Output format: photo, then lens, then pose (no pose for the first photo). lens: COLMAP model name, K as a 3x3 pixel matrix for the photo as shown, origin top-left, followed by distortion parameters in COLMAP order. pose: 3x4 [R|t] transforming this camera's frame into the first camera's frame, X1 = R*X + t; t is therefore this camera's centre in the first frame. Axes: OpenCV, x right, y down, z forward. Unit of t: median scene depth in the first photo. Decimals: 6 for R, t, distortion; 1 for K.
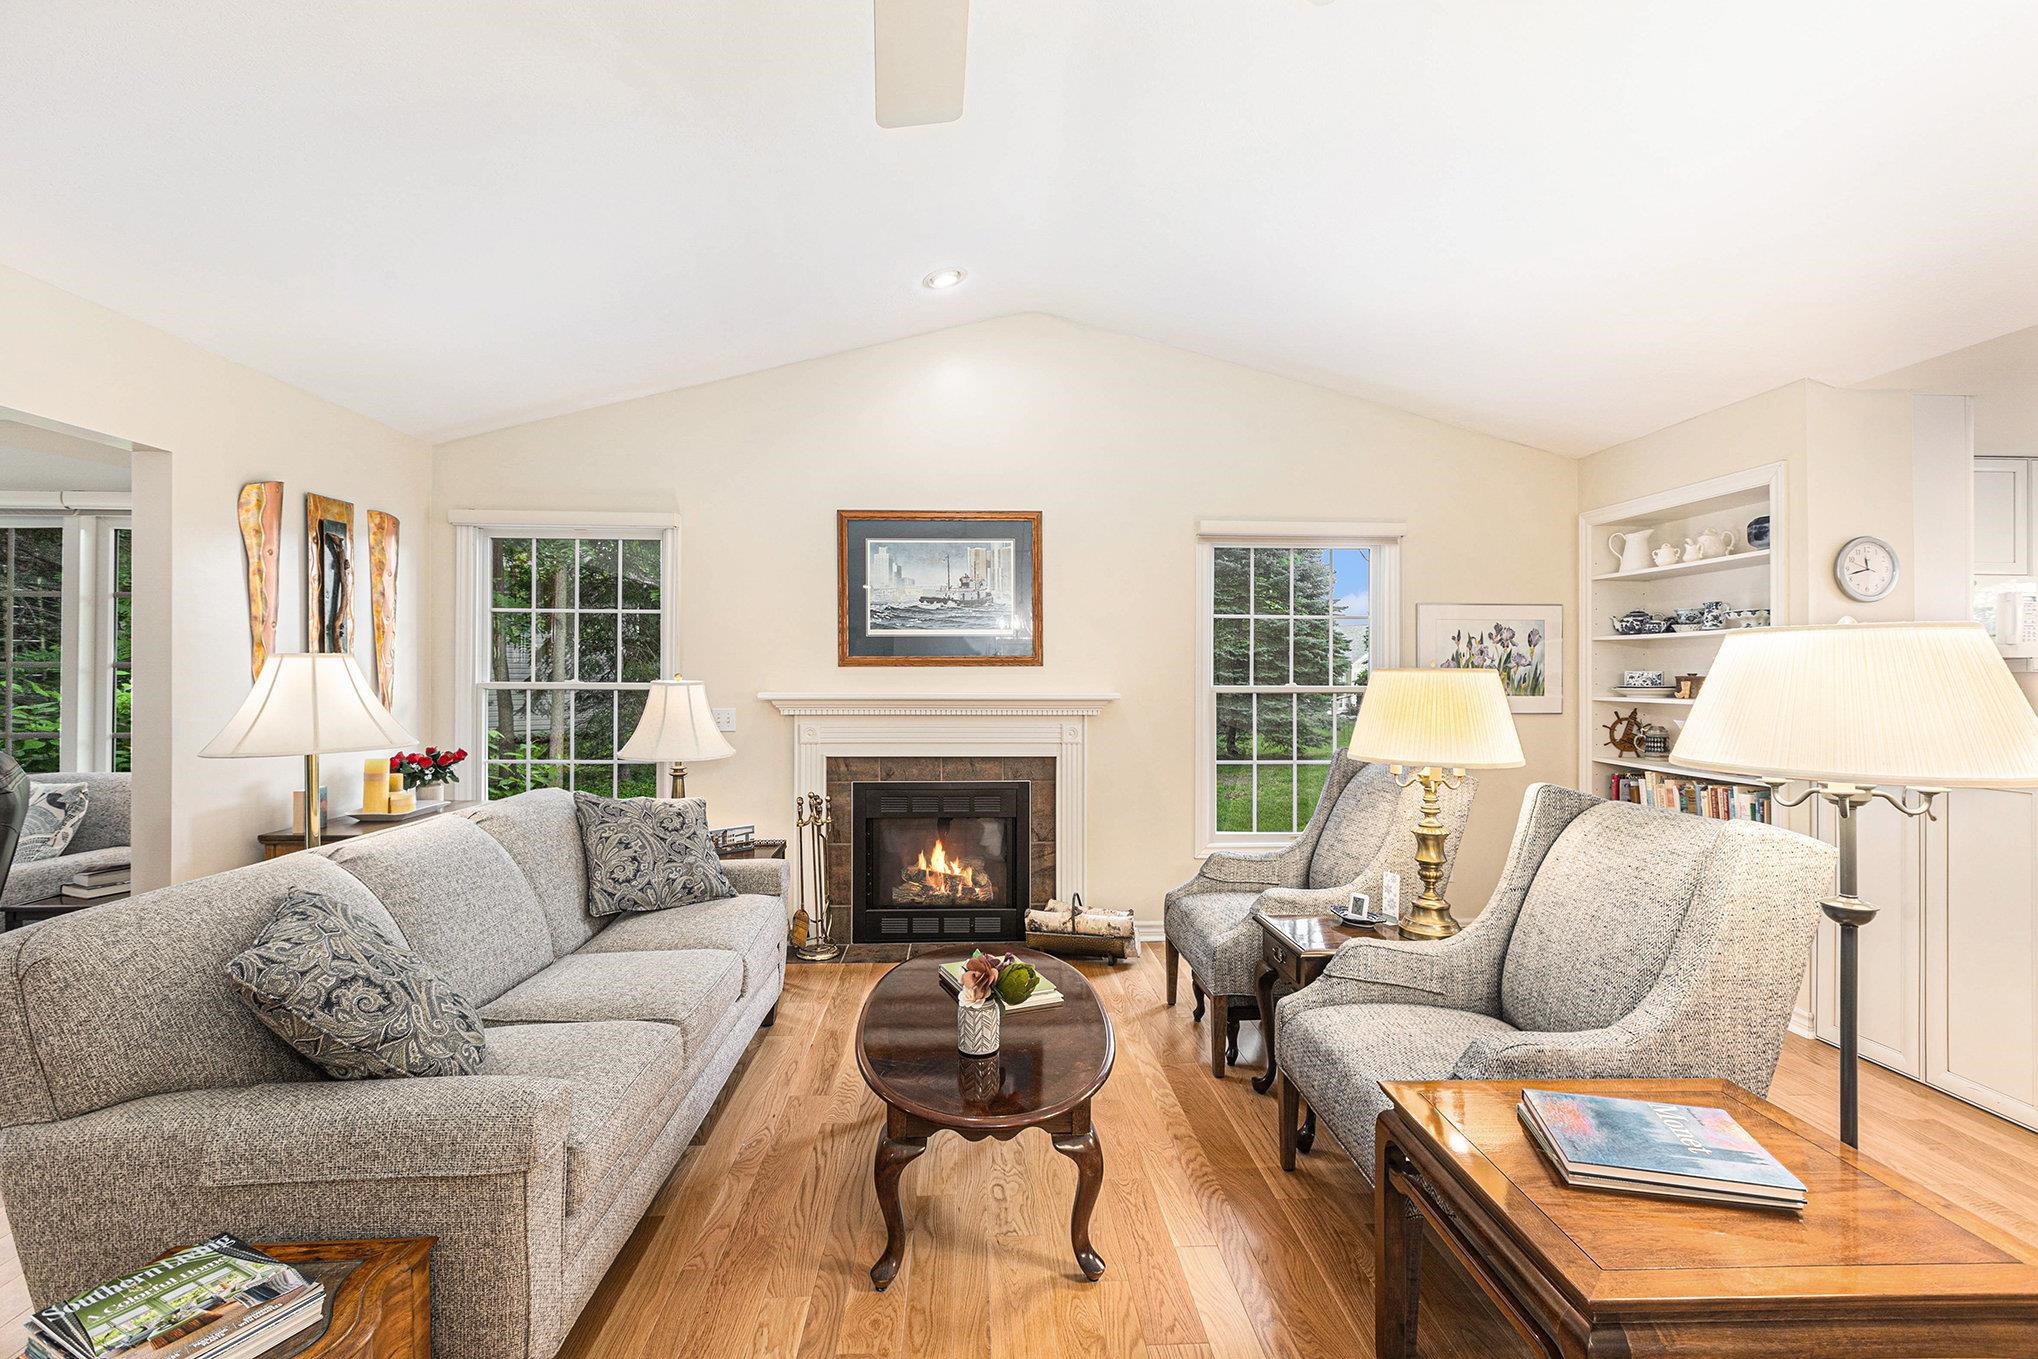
lens RADIAL K [[896.2, 0, 1020.2], [0, 896.2, 667.4], [0, 0, 1]] dist [-0.005242, 0.000257]
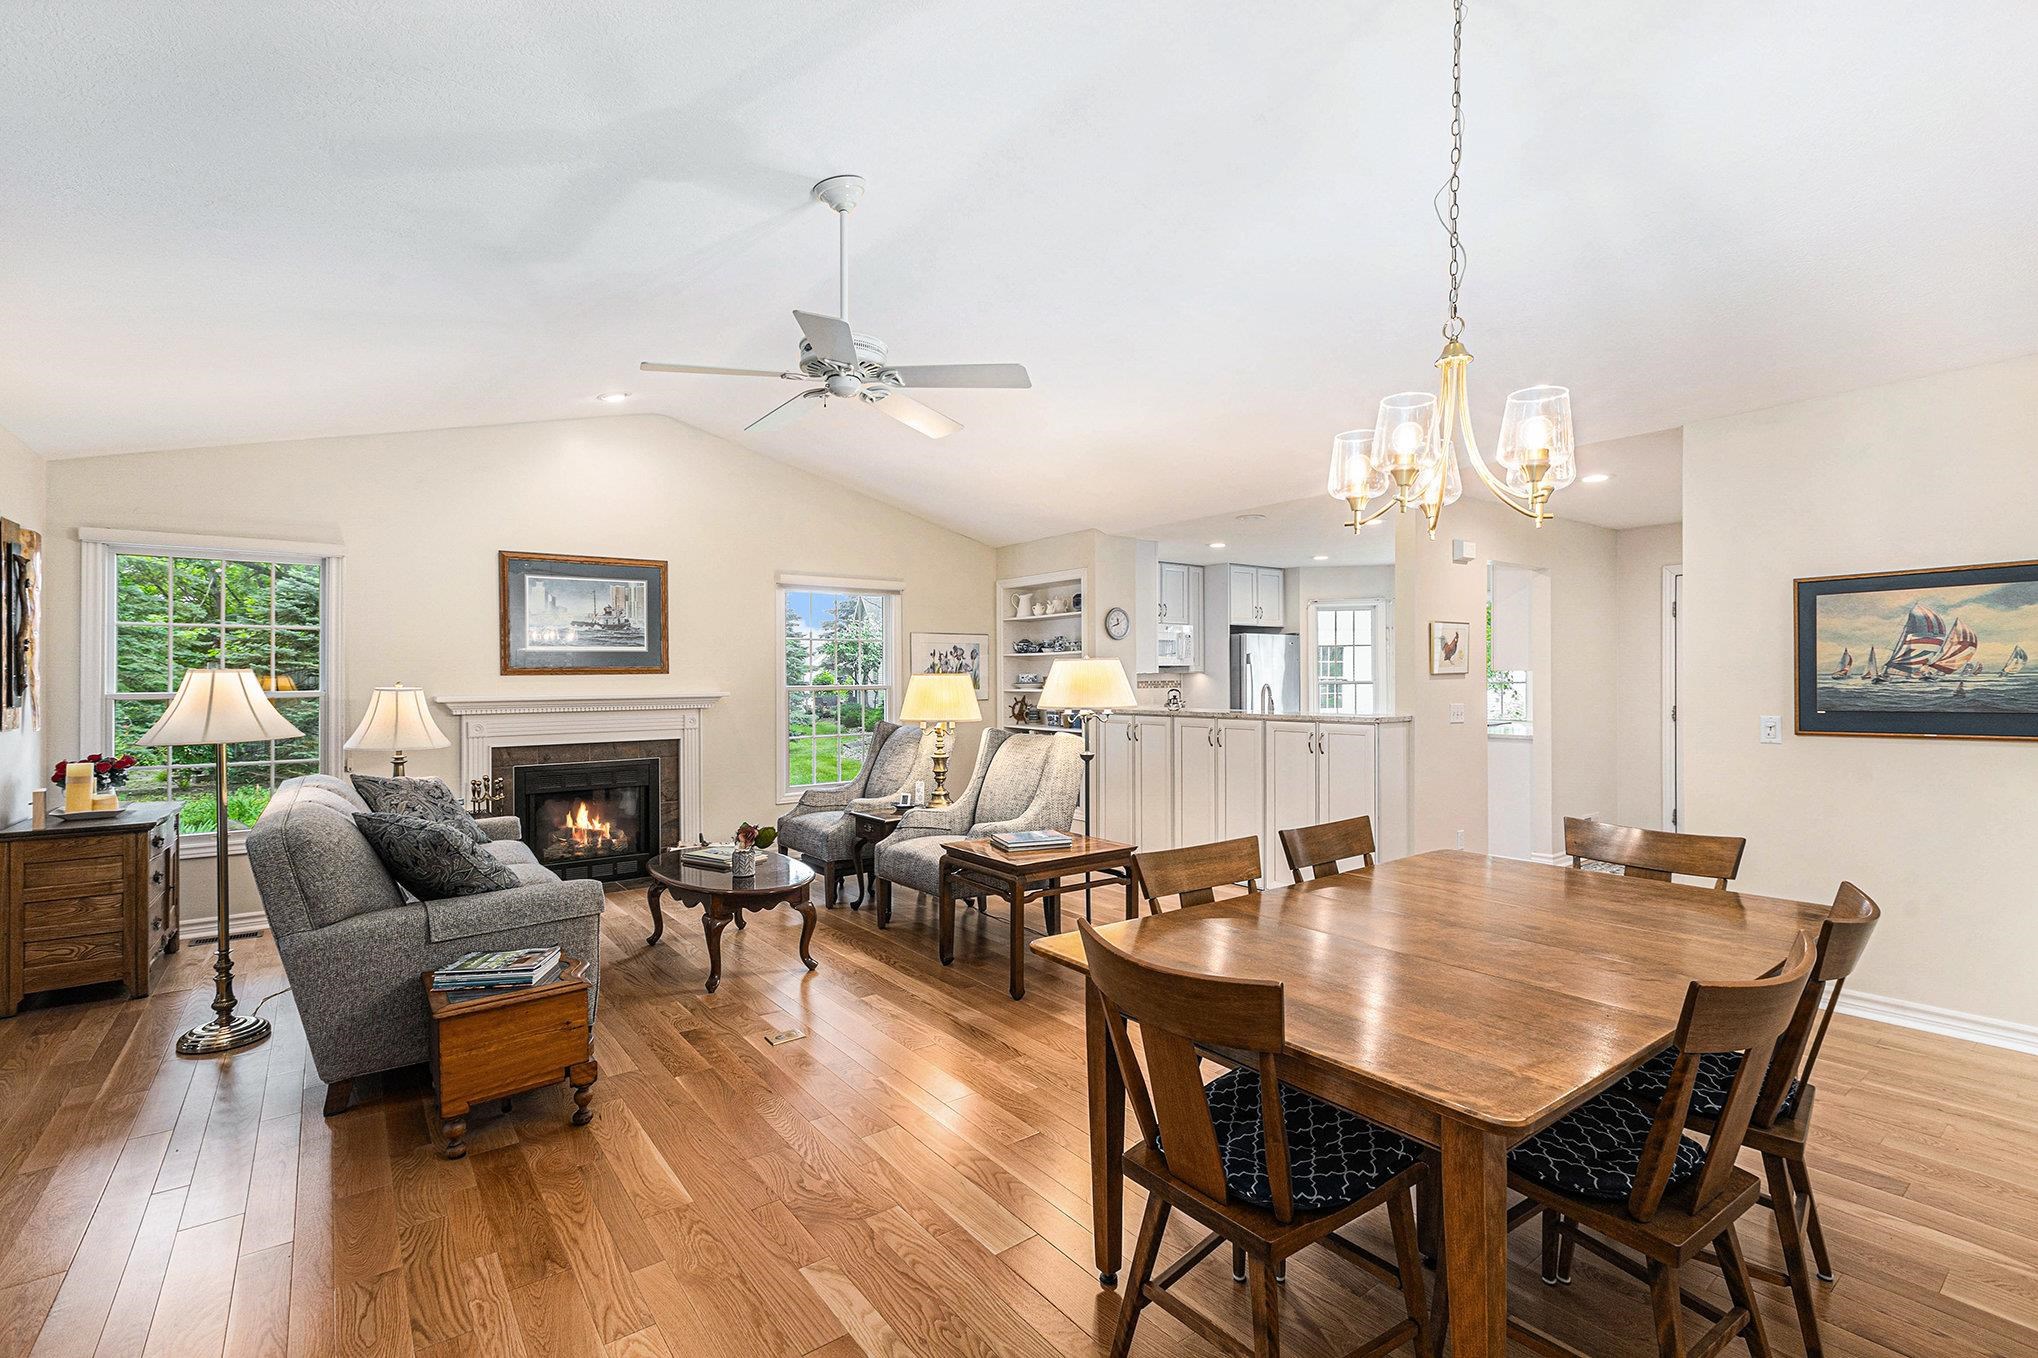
lens RADIAL K [[921.4, 0, 1017.7], [0, 921.4, 684.8], [0, 0, 1]] dist [-0.002704, -0.000323]
pose [[0.826808, -0.014702, 0.562291, -0.343236], [0.006738, 0.999846, 0.016235, -0.003808], [-0.562443, -0.009634, 0.826780, -0.491980]]
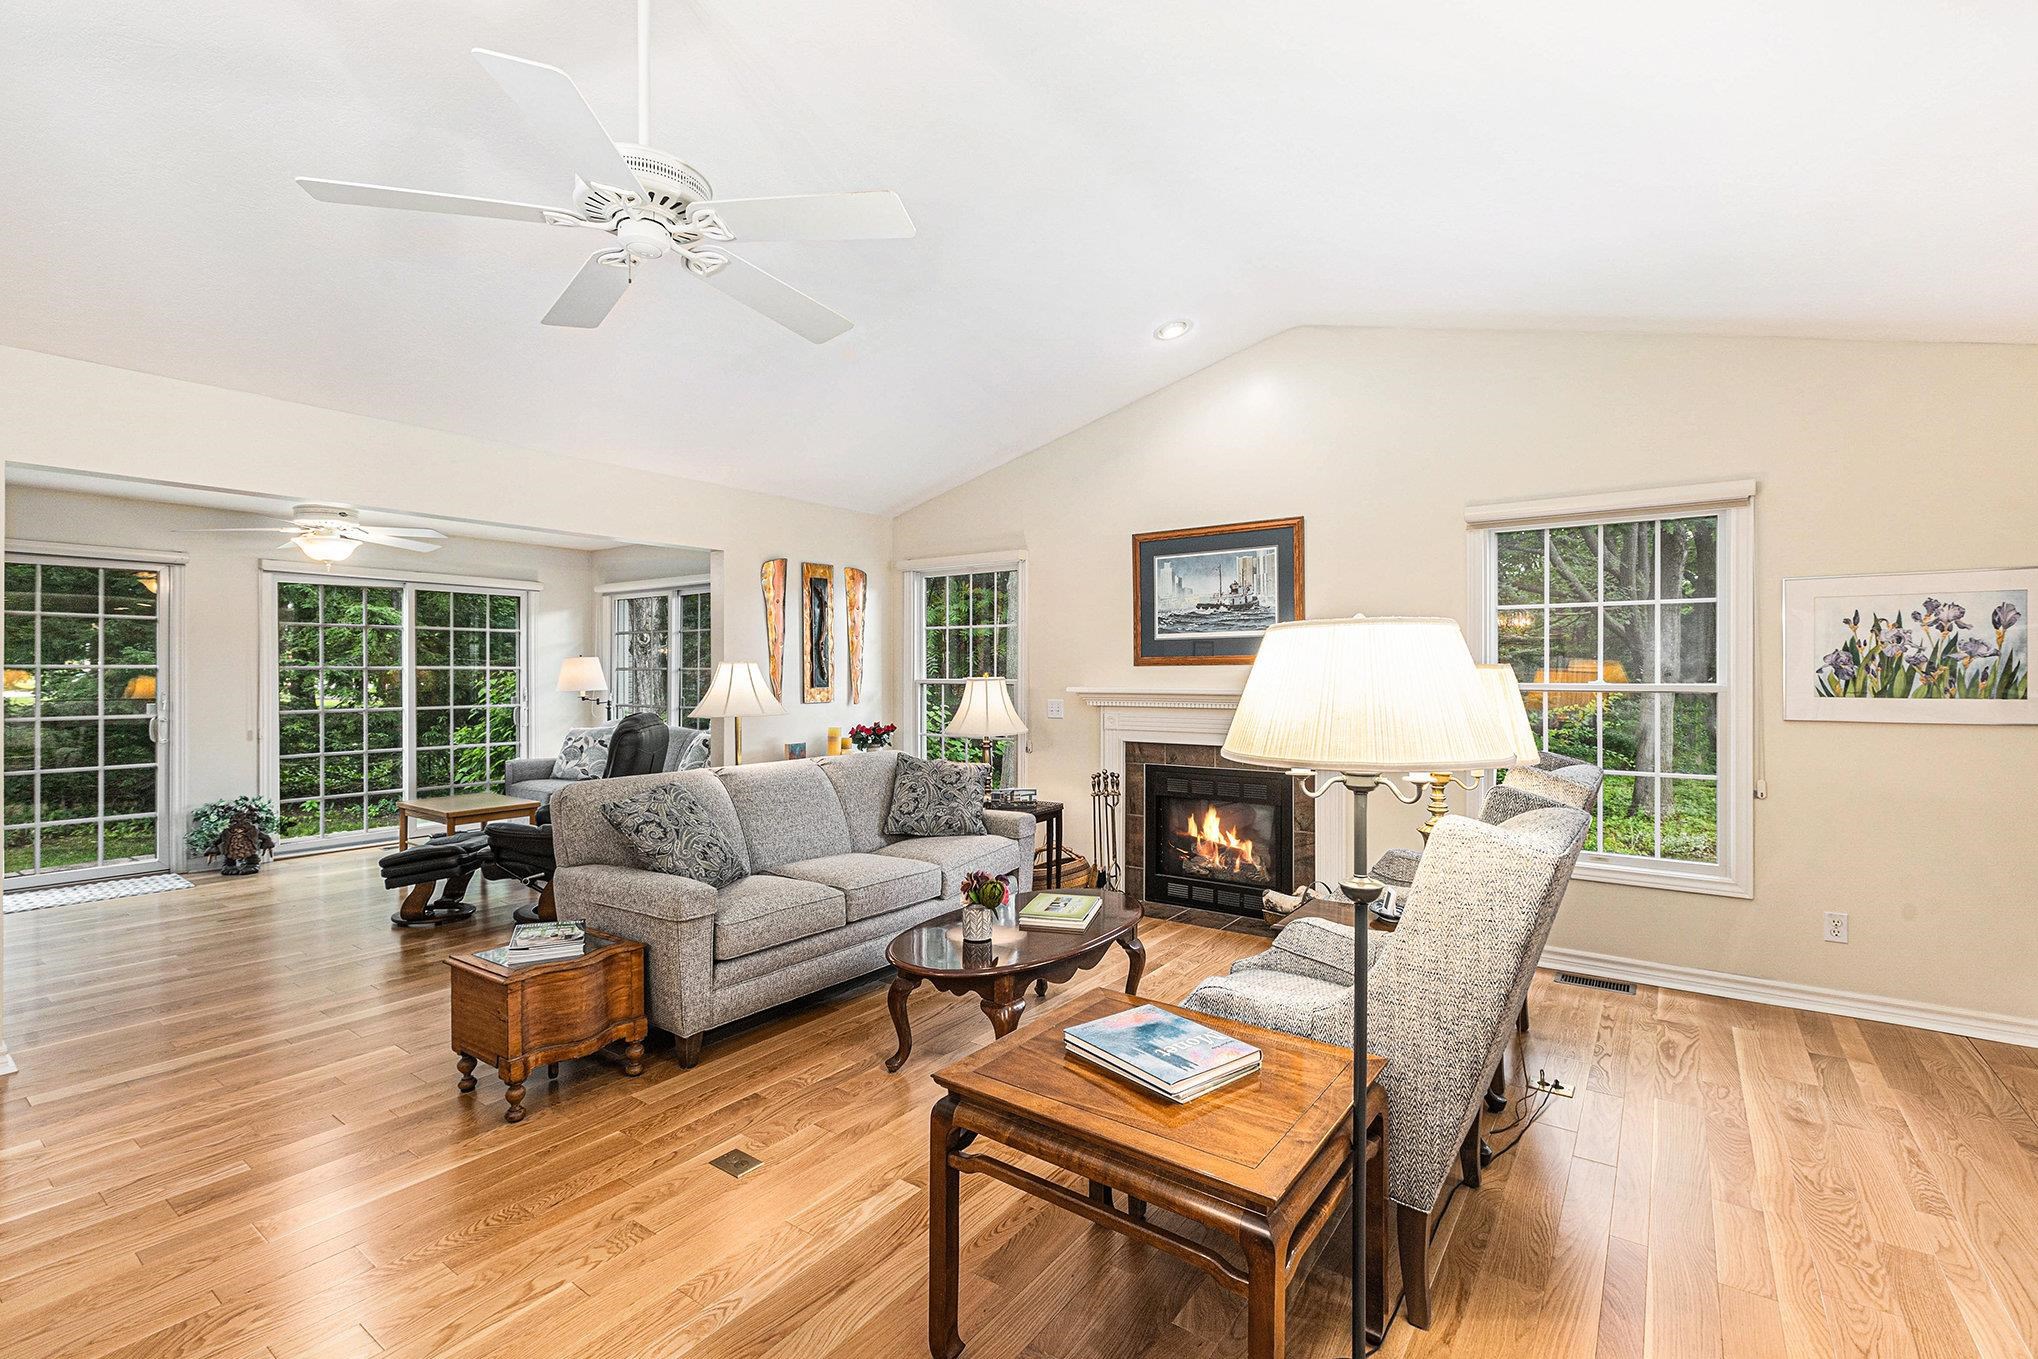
lens RADIAL K [[896.2, 0, 1020.2], [0, 896.2, 667.4], [0, 0, 1]] dist [-0.005242, 0.000257]
pose [[0.783704, -0.007854, -0.621085, 0.432977], [0.008023, 0.999965, -0.002523, 0.002762], [0.621083, -0.003006, 0.783739, -0.028695]]
